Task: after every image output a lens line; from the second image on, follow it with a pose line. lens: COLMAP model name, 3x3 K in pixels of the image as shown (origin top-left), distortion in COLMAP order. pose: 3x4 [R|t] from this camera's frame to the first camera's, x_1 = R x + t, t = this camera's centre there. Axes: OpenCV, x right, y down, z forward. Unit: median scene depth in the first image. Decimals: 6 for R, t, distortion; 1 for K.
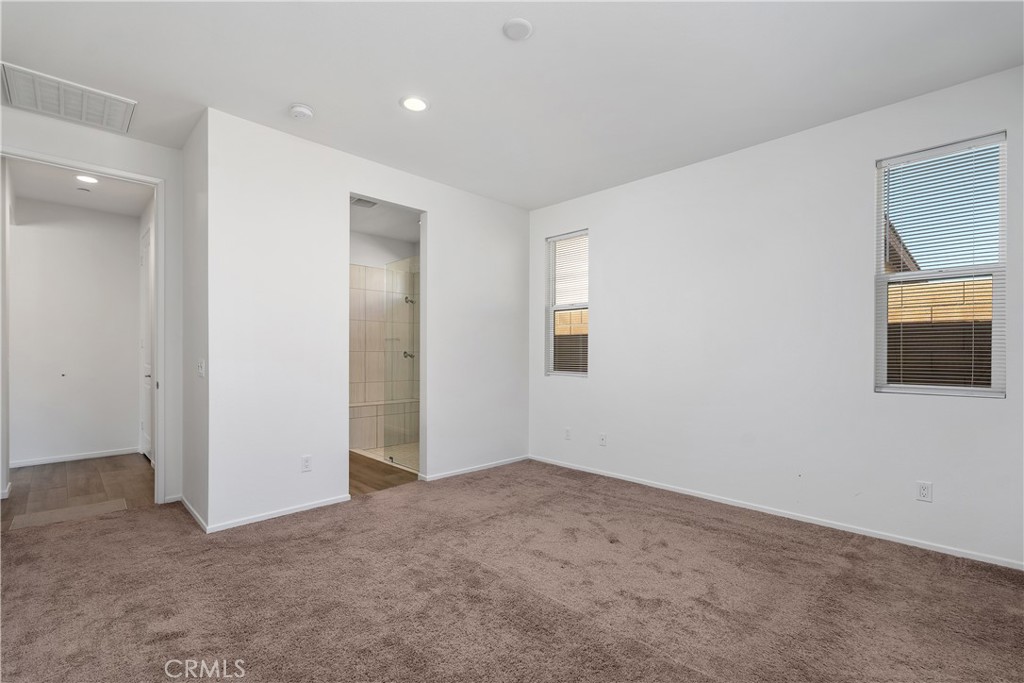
lens RADIAL K [[461.9, 0, 516.9], [0, 461.9, 345.7], [0, 0, 1]] dist [0.005378, 0.000375]
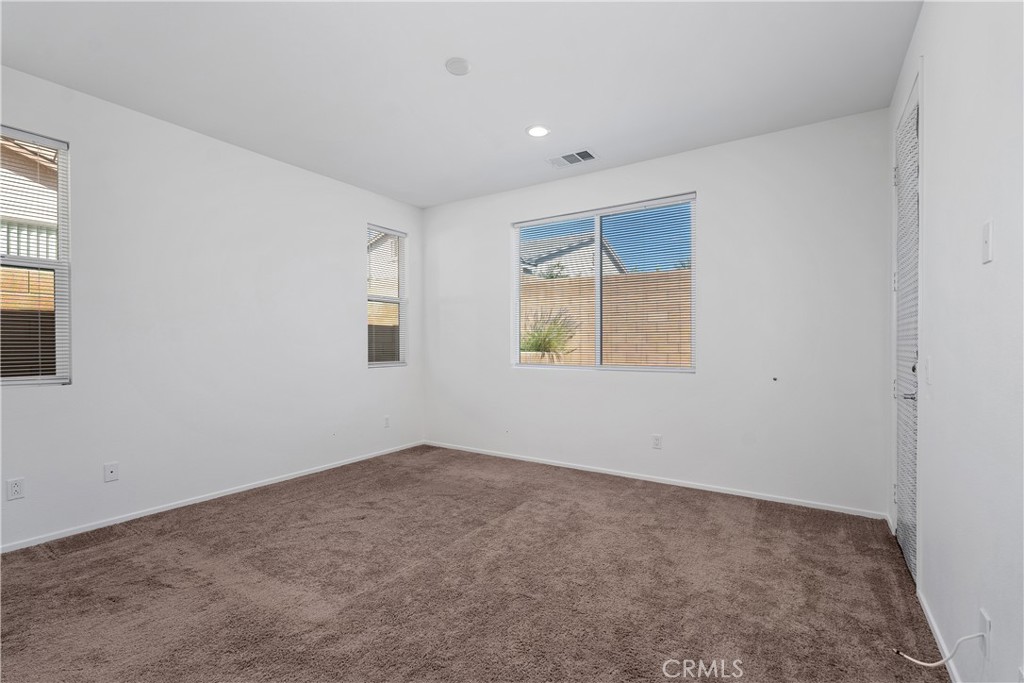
lens RADIAL K [[461.9, 0, 515.6], [0, 461.9, 349.4], [0, 0, 1]] dist [0.005378, 0.000375]
pose [[-0.204434, -0.017190, 0.978729, -0.748377], [-0.013096, 0.999804, 0.014825, 0.008111], [-0.978793, -0.009787, -0.204619, 0.714118]]
